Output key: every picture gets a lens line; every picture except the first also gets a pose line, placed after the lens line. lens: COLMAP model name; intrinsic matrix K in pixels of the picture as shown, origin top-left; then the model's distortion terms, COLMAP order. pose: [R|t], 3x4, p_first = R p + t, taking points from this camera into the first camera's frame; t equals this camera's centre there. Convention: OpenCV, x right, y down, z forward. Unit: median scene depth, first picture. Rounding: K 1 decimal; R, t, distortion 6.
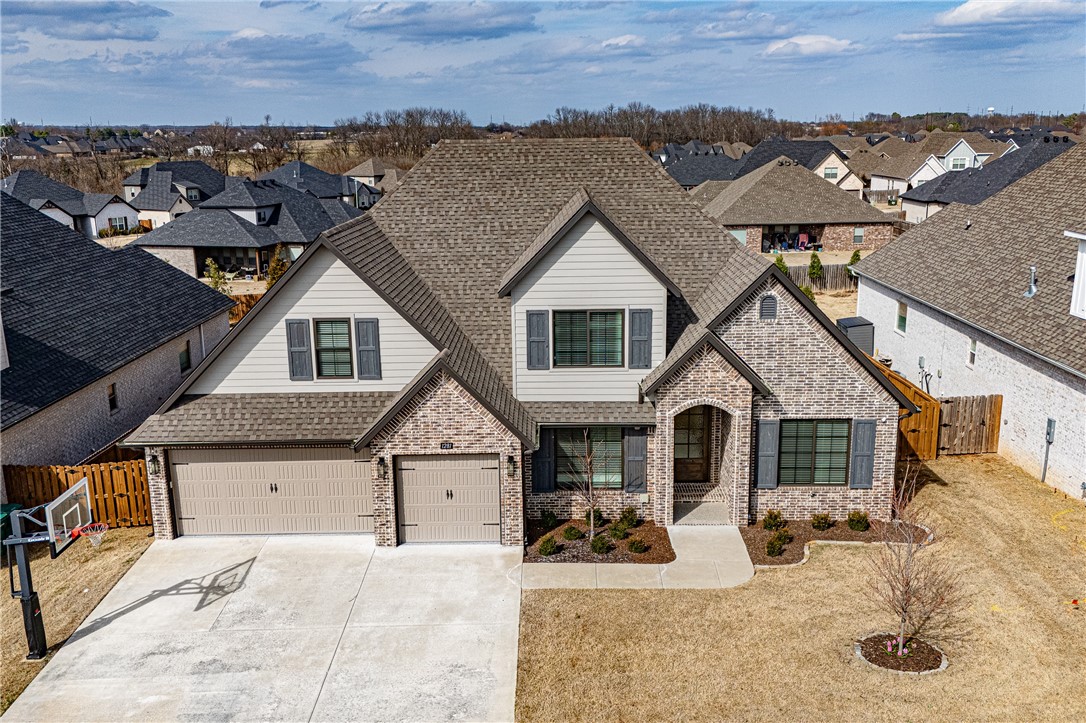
lens RADIAL K [[928.0, 0, 544.9], [0, 928.0, 360.9], [0, 0, 1]] dist [0.074220, -0.072221]
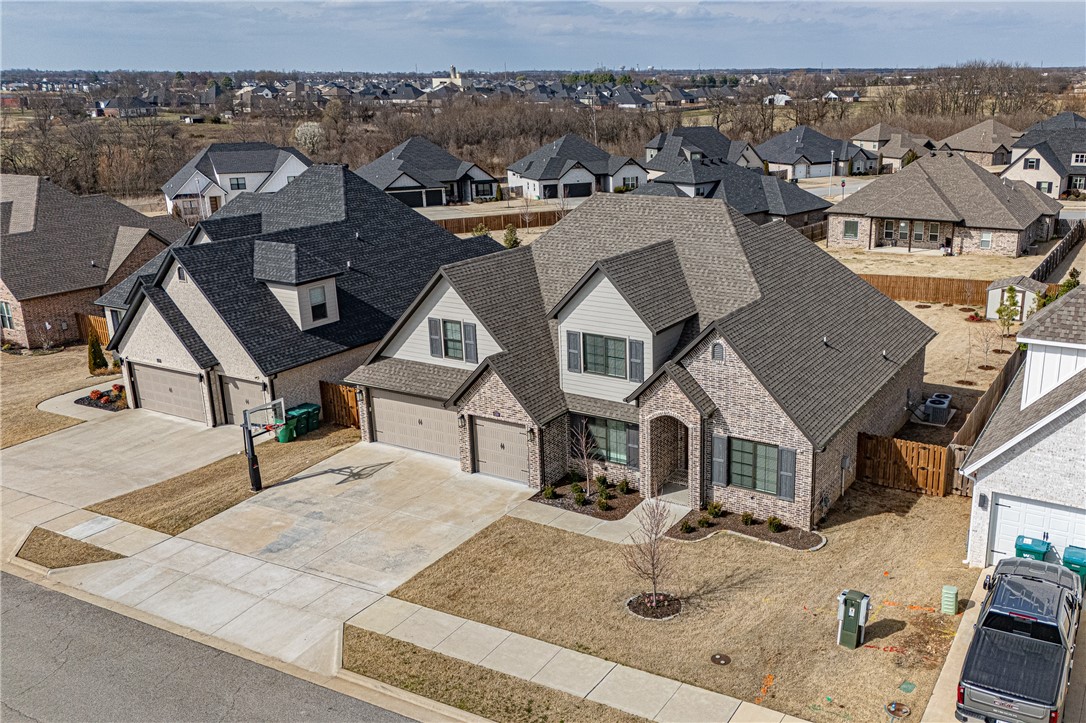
lens RADIAL K [[928.0, 0, 656.2], [0, 928.0, 353.9], [0, 0, 1]] dist [0.074220, -0.072221]
pose [[0.885394, 0.138152, -0.443837, 0.742871], [-0.116436, 0.990288, 0.075972, -0.143081], [0.450022, -0.015586, 0.892882, -0.220837]]
